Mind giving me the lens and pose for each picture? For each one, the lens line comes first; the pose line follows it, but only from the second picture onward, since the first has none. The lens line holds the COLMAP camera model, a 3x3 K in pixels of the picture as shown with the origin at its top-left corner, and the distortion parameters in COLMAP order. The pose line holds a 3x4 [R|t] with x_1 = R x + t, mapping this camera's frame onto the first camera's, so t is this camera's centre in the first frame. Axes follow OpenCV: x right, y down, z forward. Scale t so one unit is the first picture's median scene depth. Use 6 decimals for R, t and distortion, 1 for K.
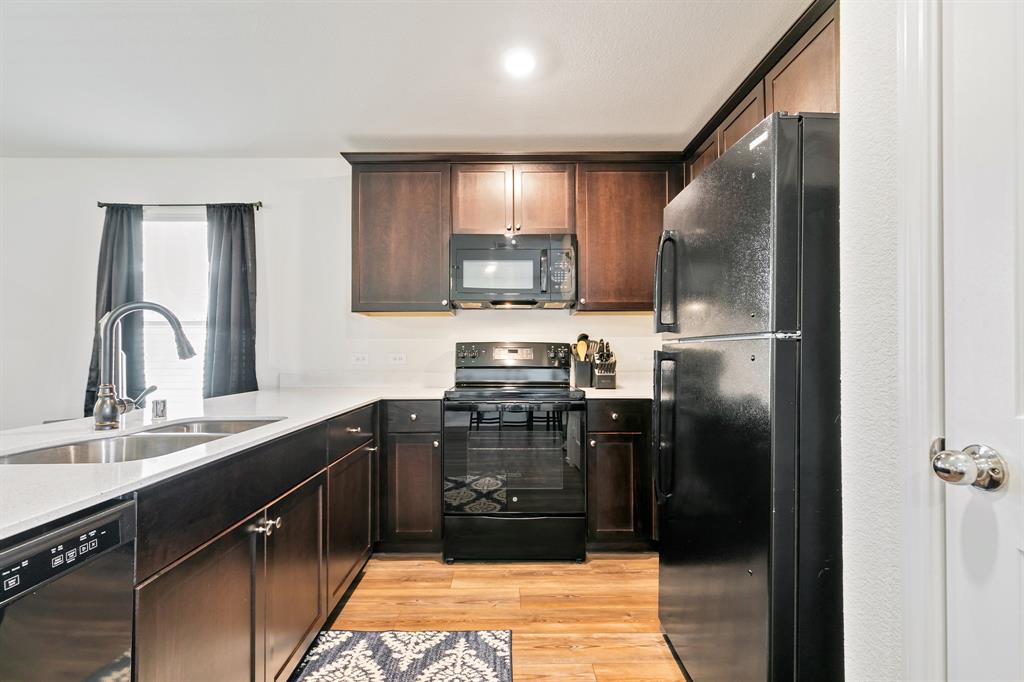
lens RADIAL K [[461.2, 0, 508.0], [0, 461.2, 343.6], [0, 0, 1]] dist [0.004015, -0.002323]
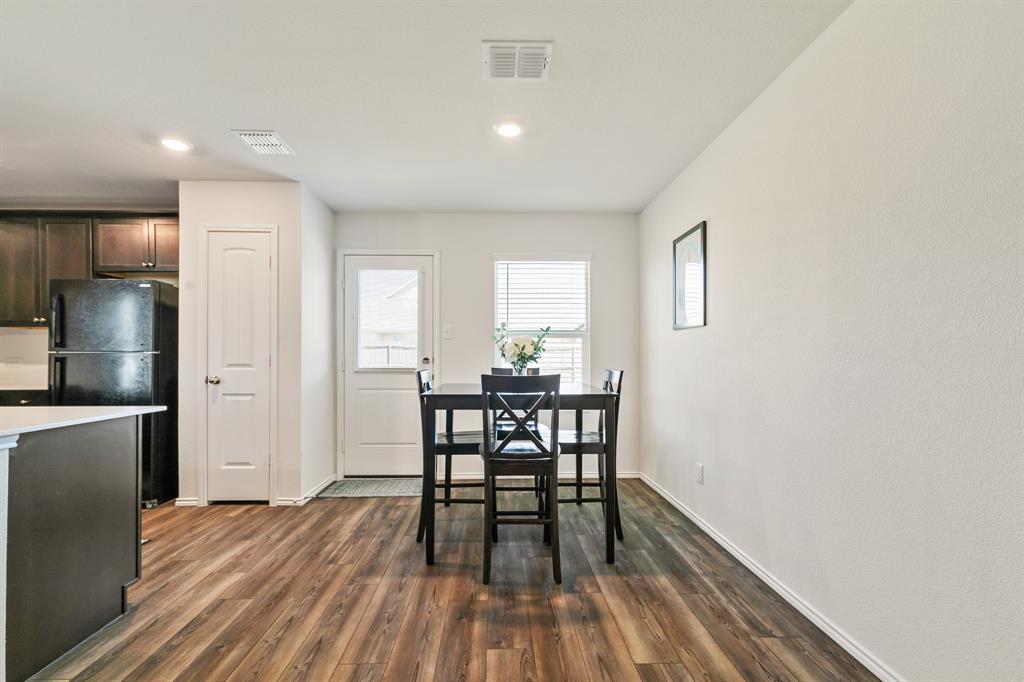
lens RADIAL K [[461.2, 0, 506.2], [0, 461.2, 357.8], [0, 0, 1]] dist [0.004015, -0.002323]
pose [[-0.026948, 0.004978, 0.999624, -0.973916], [-0.018307, 0.999817, -0.005473, -0.002274], [-0.999469, -0.018447, -0.026852, -0.481606]]
